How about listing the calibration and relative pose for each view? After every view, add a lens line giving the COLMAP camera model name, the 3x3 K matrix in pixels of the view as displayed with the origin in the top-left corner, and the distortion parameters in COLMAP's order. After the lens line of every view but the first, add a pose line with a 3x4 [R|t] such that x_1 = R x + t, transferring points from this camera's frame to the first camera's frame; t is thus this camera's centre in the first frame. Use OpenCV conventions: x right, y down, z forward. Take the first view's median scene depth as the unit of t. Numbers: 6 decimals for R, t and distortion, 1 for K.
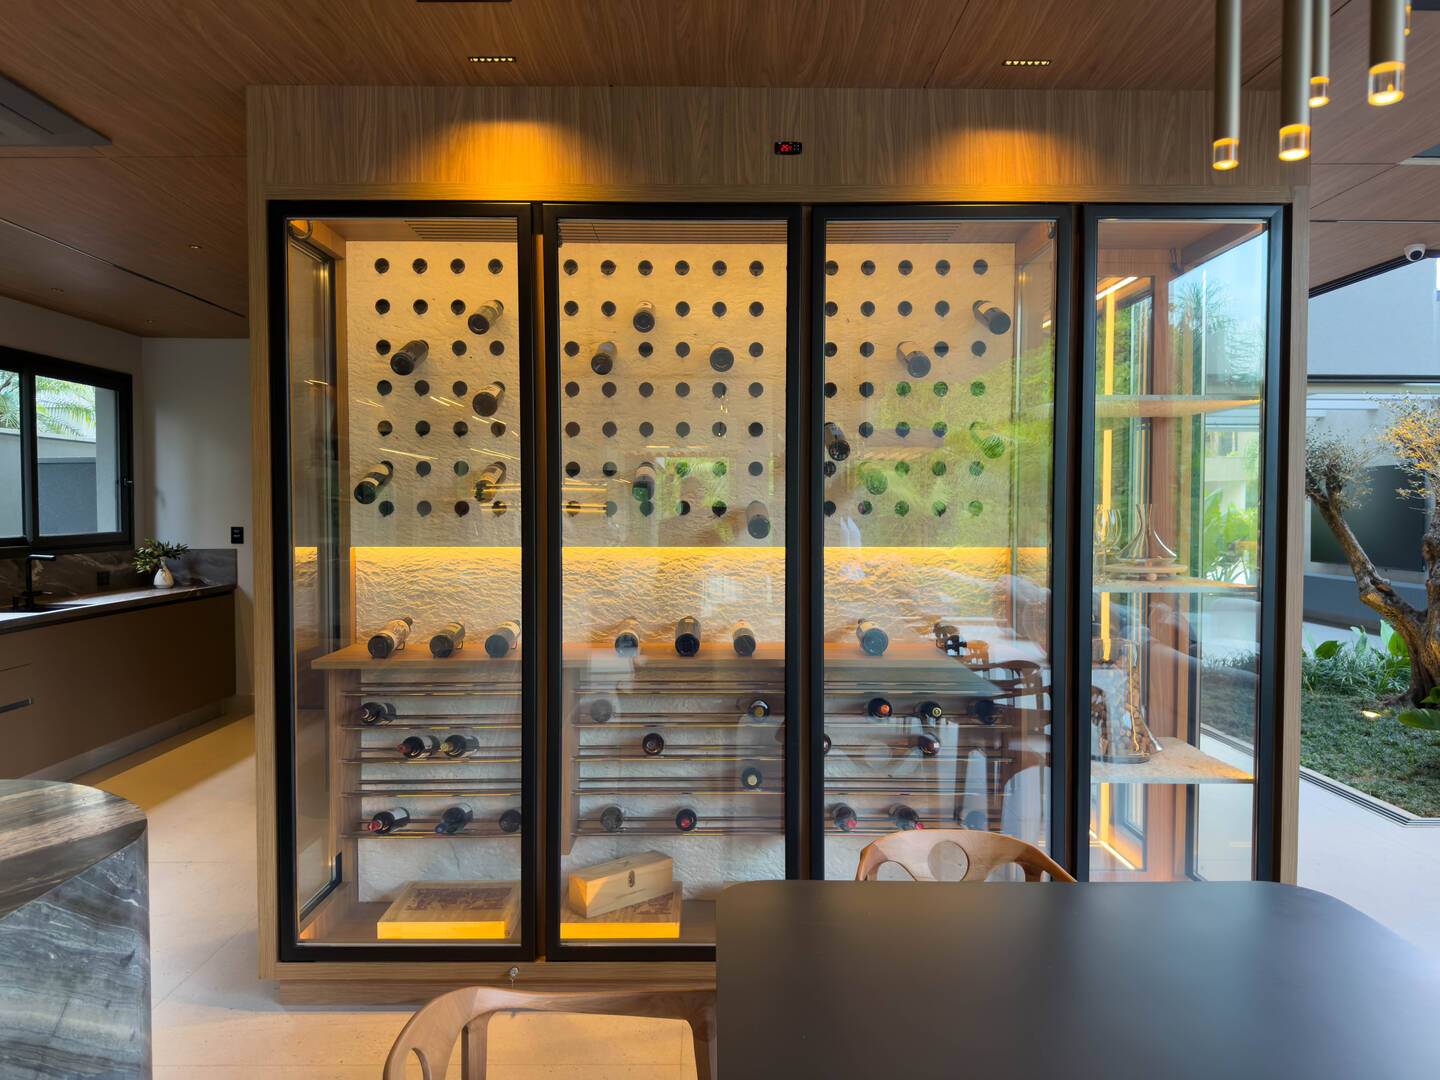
lens RADIAL K [[1012.0, 0, 721.8], [0, 1012.0, 546.3], [0, 0, 1]] dist [0.133891, -0.218074]
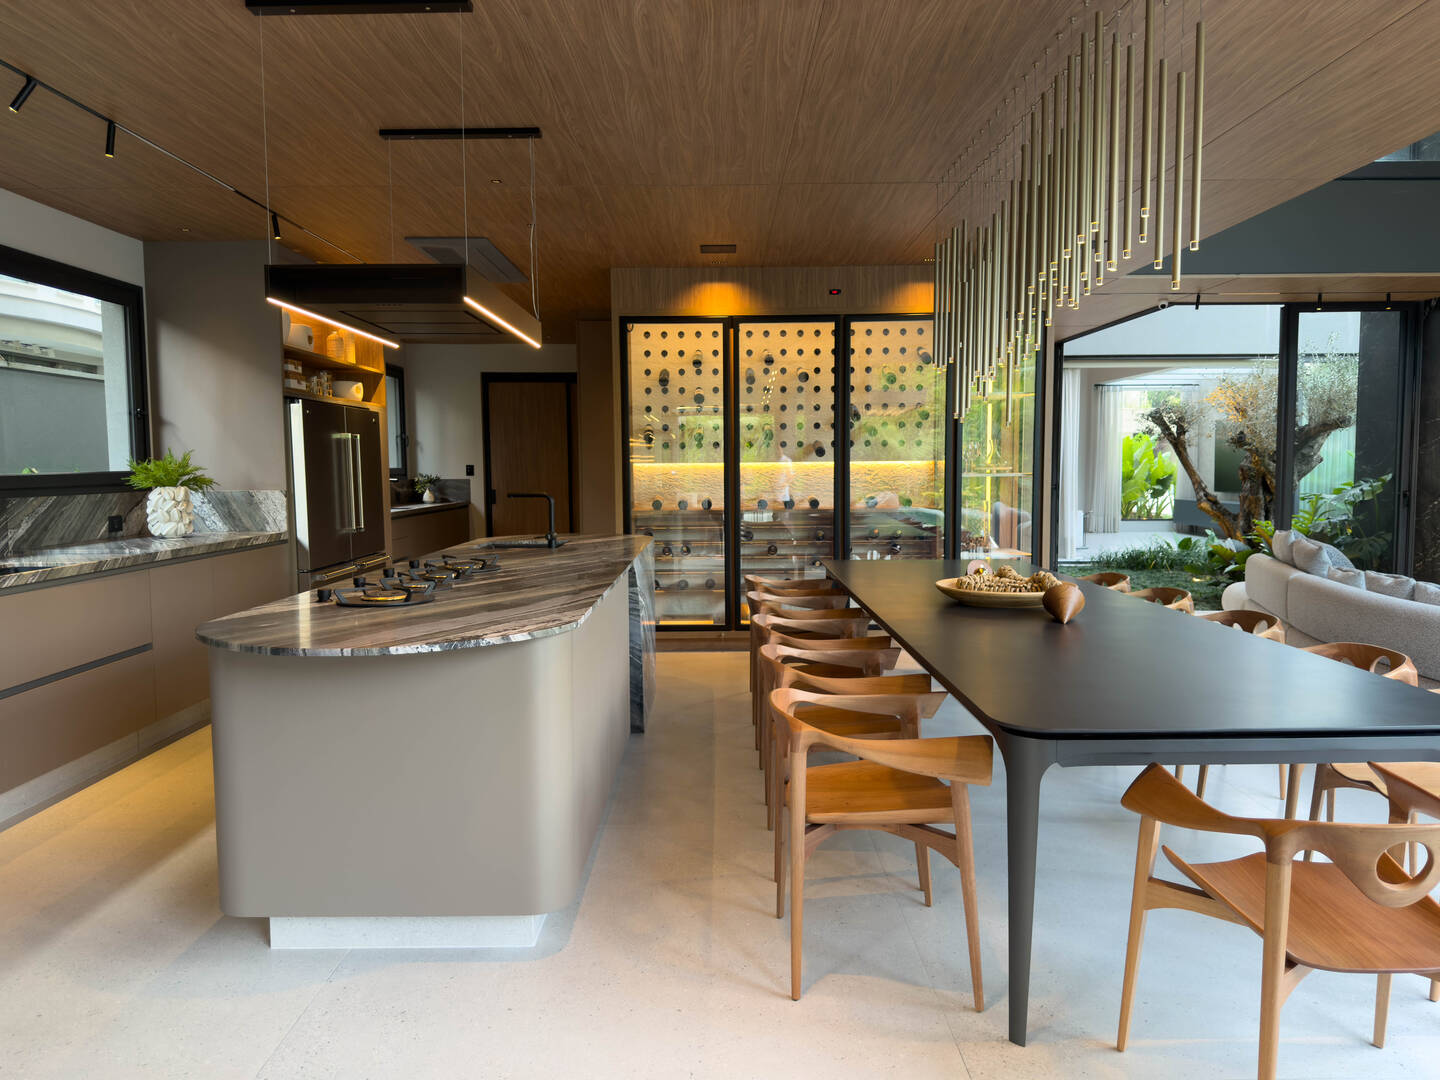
lens RADIAL K [[1012.0, 0, 721.8], [0, 1012.0, 546.3], [0, 0, 1]] dist [0.133891, -0.218074]
pose [[0.999954, -0.009115, -0.002829, -0.168368], [0.009232, 0.998963, 0.044580, 0.083025], [0.002420, -0.044604, 0.999002, -1.193273]]
